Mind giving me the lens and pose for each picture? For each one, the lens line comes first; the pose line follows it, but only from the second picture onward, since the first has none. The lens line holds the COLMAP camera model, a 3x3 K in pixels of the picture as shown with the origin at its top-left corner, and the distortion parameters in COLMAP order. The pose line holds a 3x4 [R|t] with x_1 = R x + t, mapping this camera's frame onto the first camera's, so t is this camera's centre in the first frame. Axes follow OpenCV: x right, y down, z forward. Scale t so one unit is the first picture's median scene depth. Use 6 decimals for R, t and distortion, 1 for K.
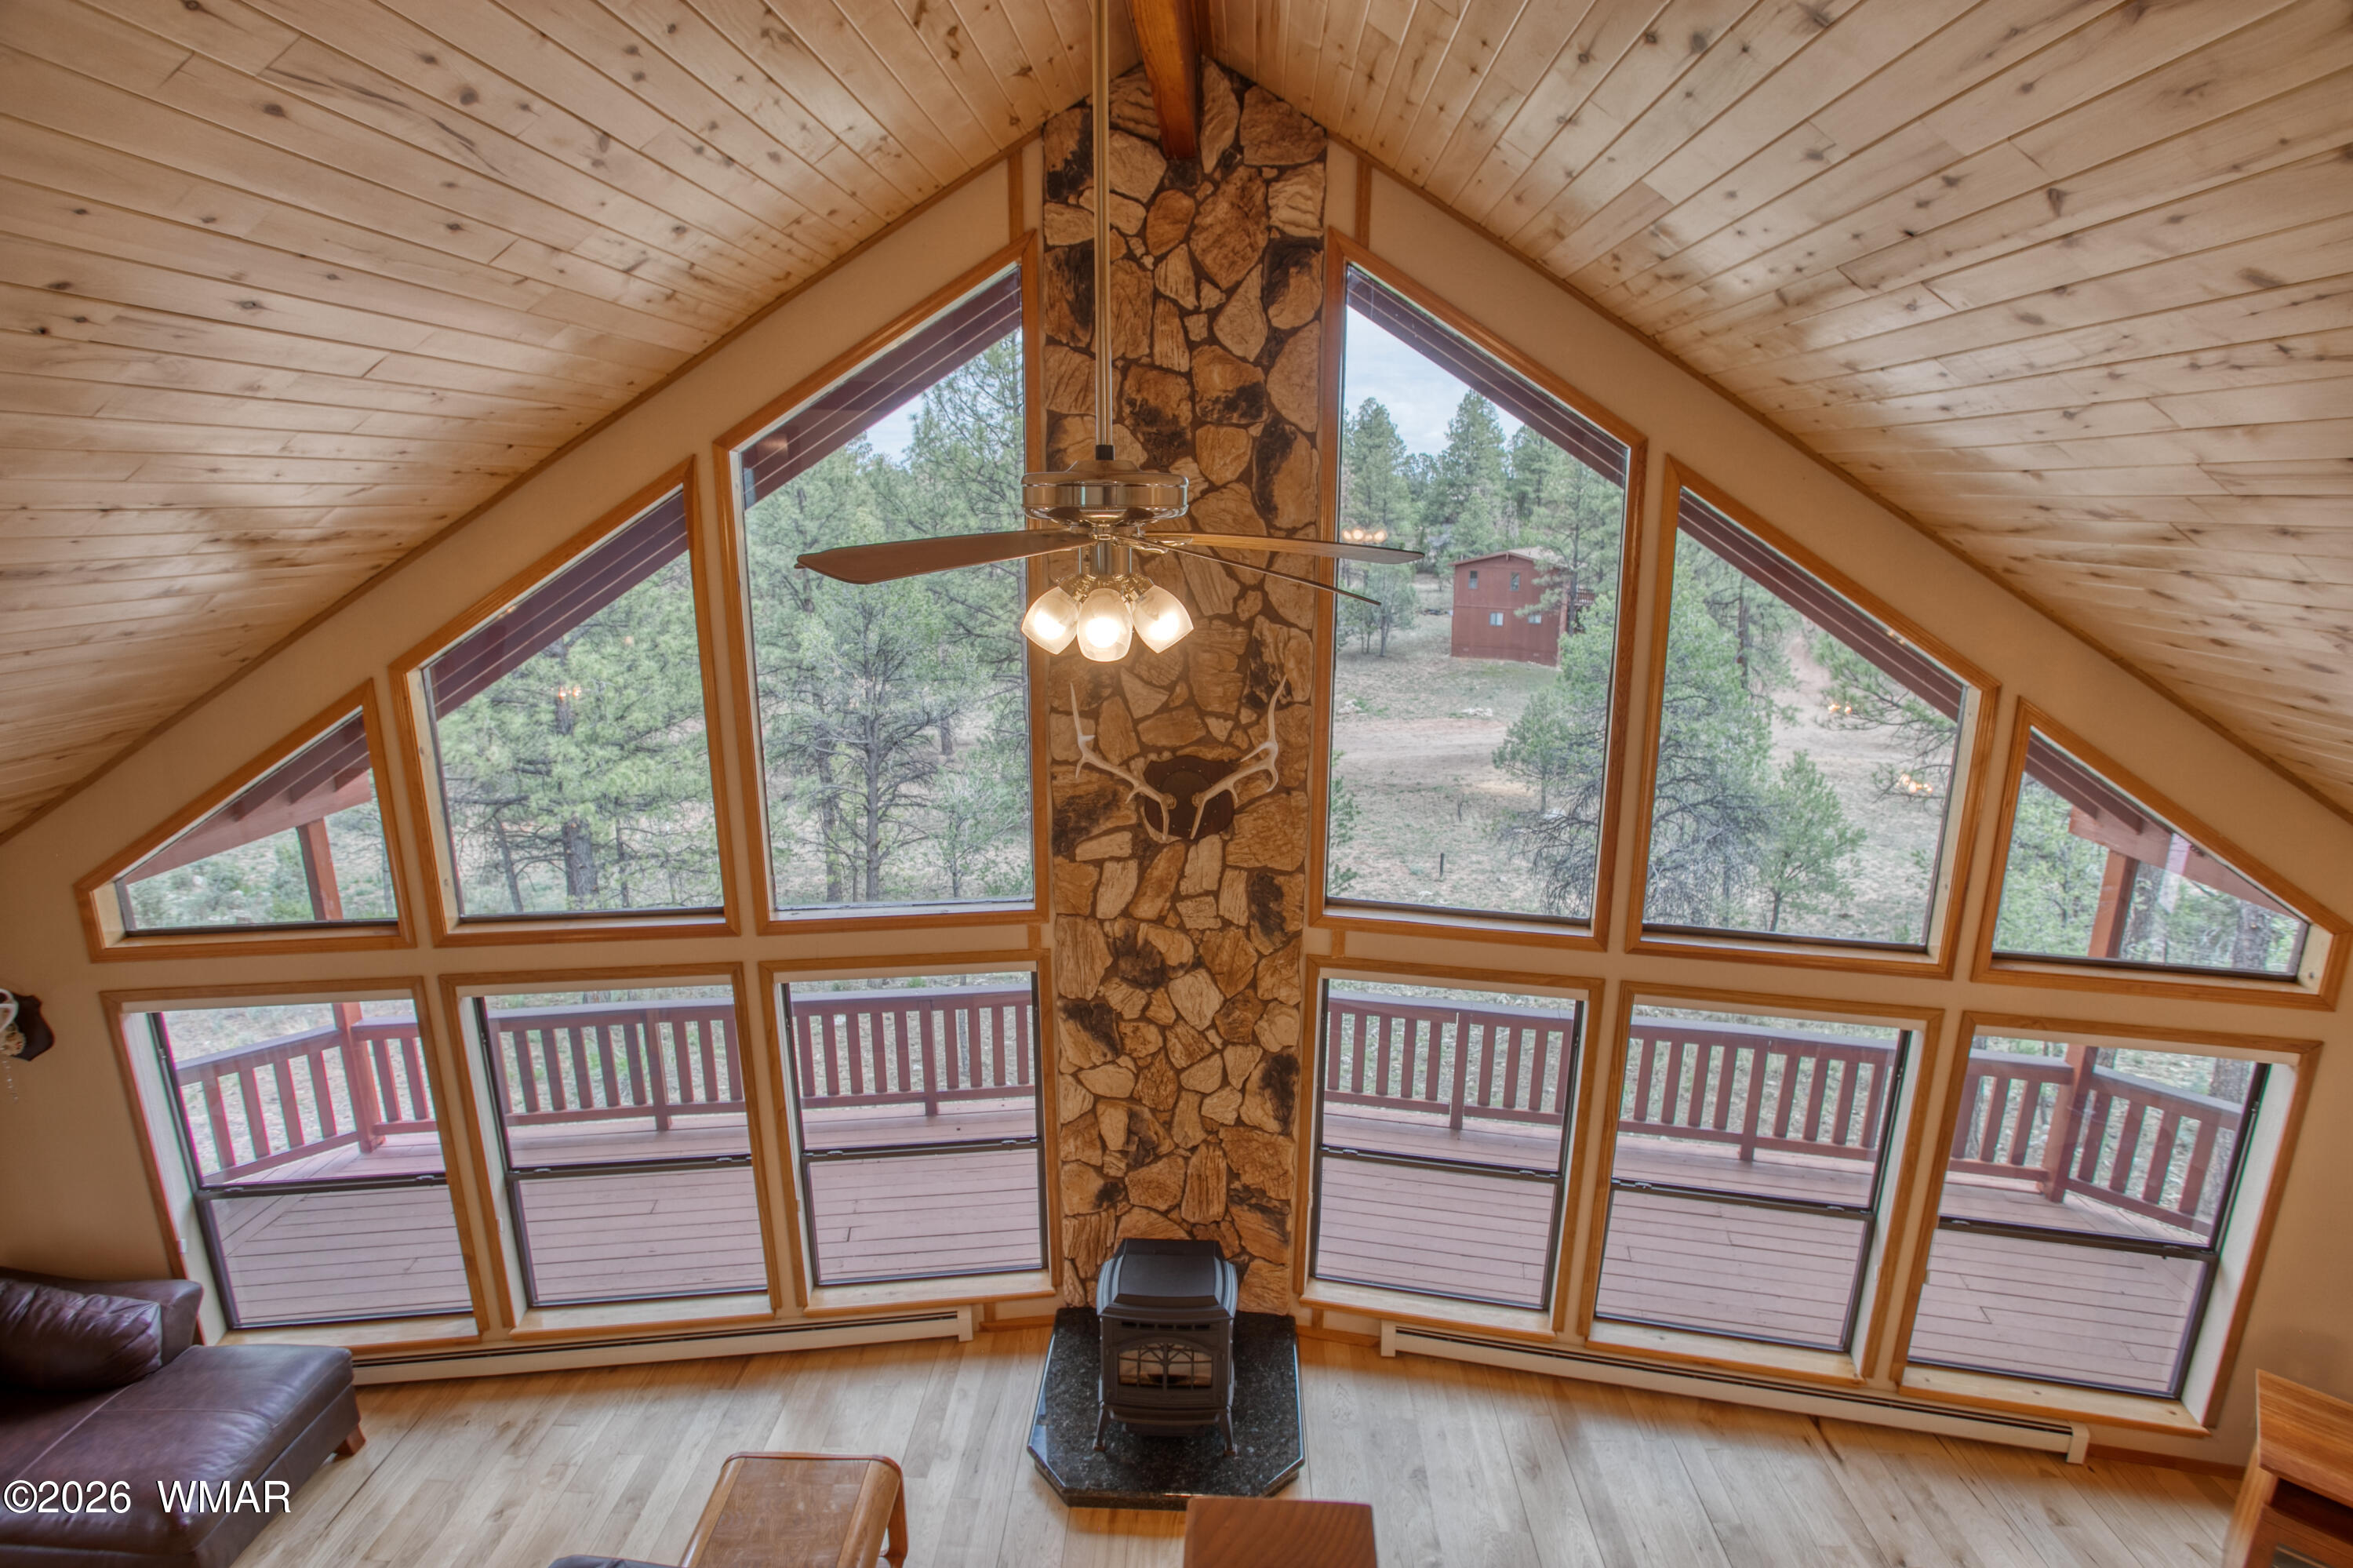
lens RADIAL K [[1152.7, 0, 1197.6], [0, 1152.7, 779.9], [0, 0, 1]] dist [-0.070581, 0.024788]
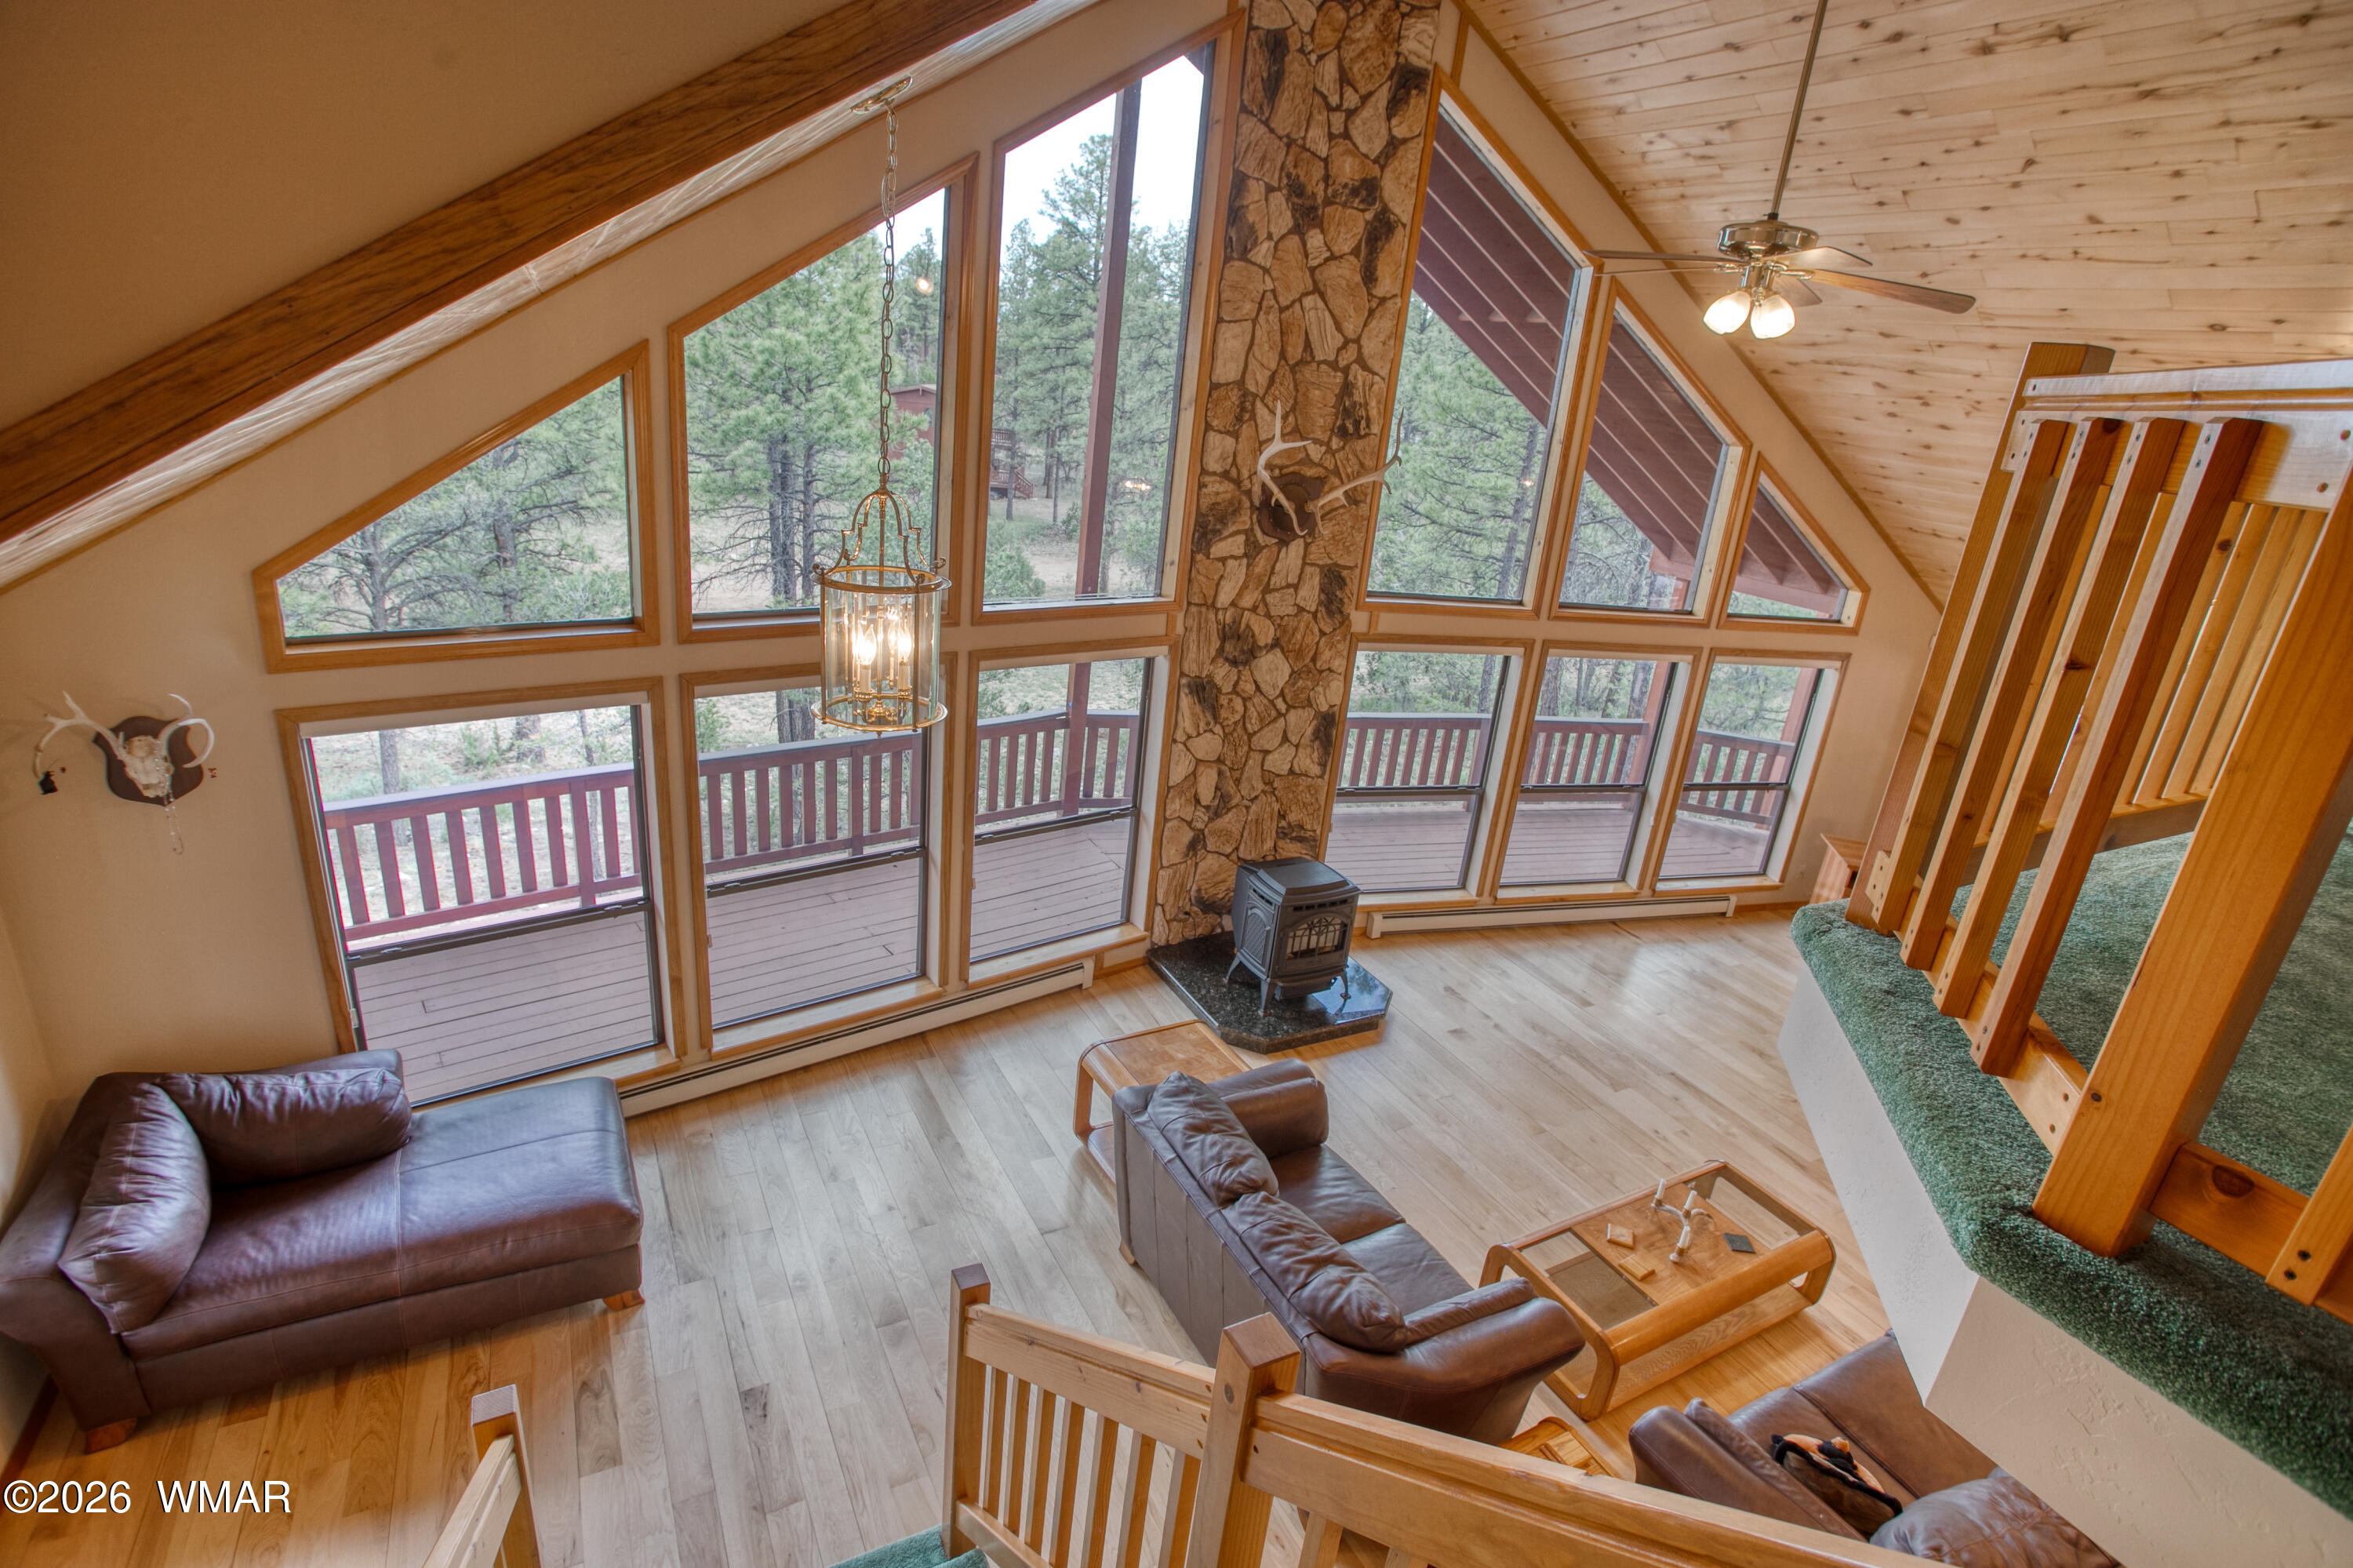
lens RADIAL K [[1152.7, 0, 1200.9], [0, 1152.7, 779.3], [0, 0, 1]] dist [-0.070581, 0.024788]
pose [[0.852433, -0.093928, 0.514329, -0.778445], [0.024571, 0.989840, 0.140043, 0.133808], [-0.522258, -0.106740, 0.846081, -0.049250]]
